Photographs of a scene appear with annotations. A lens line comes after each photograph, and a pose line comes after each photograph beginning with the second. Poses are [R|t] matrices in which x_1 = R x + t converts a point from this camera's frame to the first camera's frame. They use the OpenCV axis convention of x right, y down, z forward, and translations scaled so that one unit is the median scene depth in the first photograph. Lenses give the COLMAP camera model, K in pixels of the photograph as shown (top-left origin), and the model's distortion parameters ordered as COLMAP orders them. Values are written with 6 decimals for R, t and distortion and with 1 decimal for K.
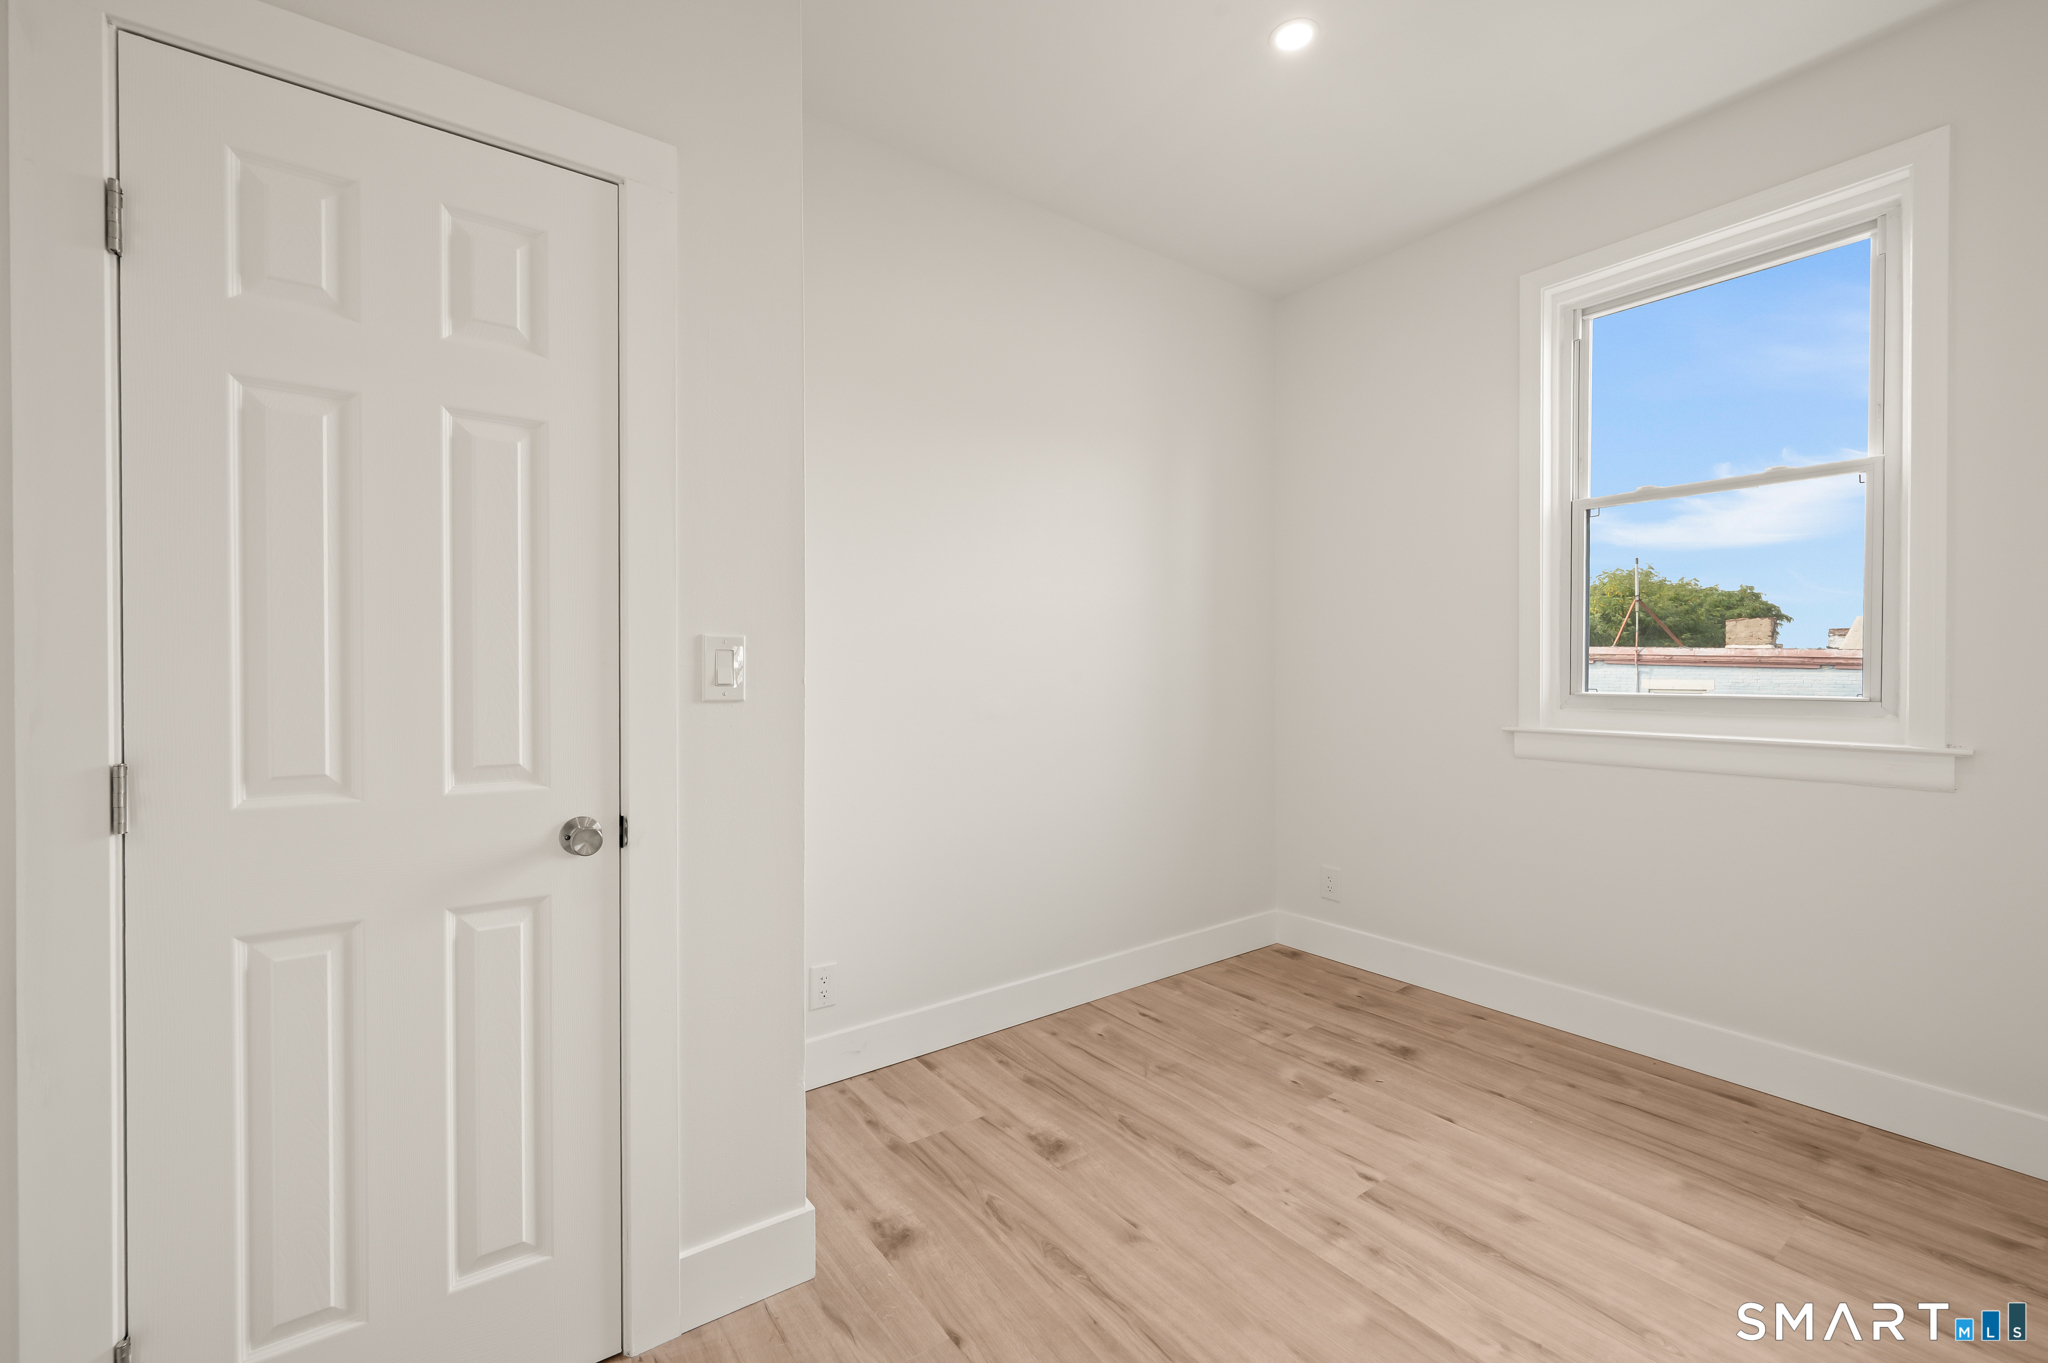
lens RADIAL K [[830.1, 0, 1031.3], [0, 830.1, 681.3], [0, 0, 1]] dist [-0.000831, 0.001592]
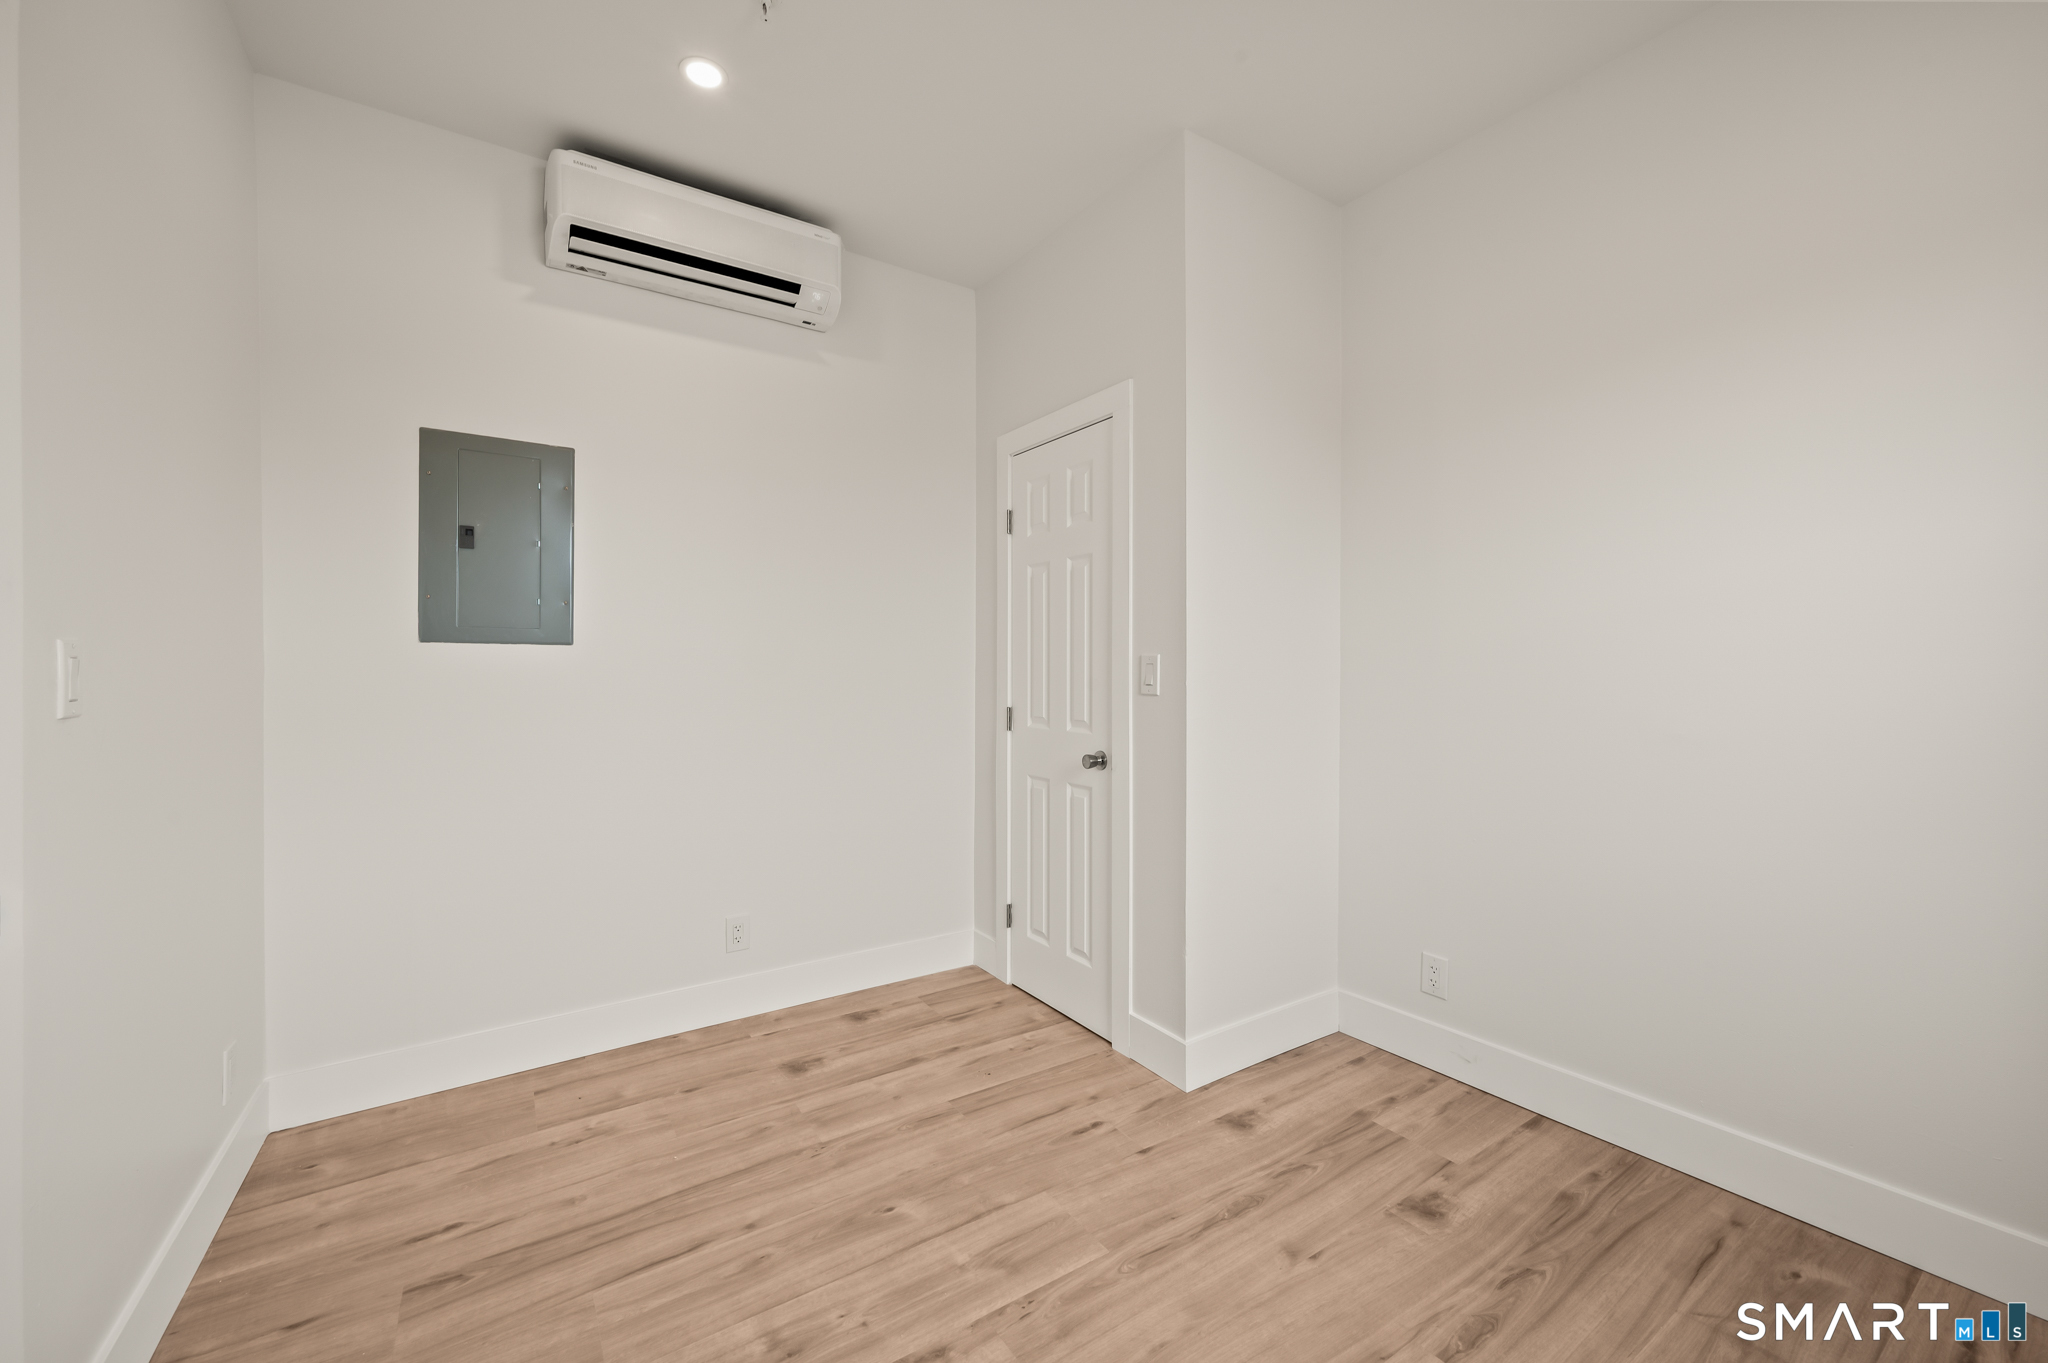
lens RADIAL K [[830.1, 0, 1044.9], [0, 830.1, 676.8], [0, 0, 1]] dist [-0.000831, 0.001592]
pose [[-0.022564, 0.007890, -0.999714, 1.087588], [-0.012014, 0.999895, 0.008163, -0.019532], [0.999673, 0.012195, -0.022467, 0.704381]]
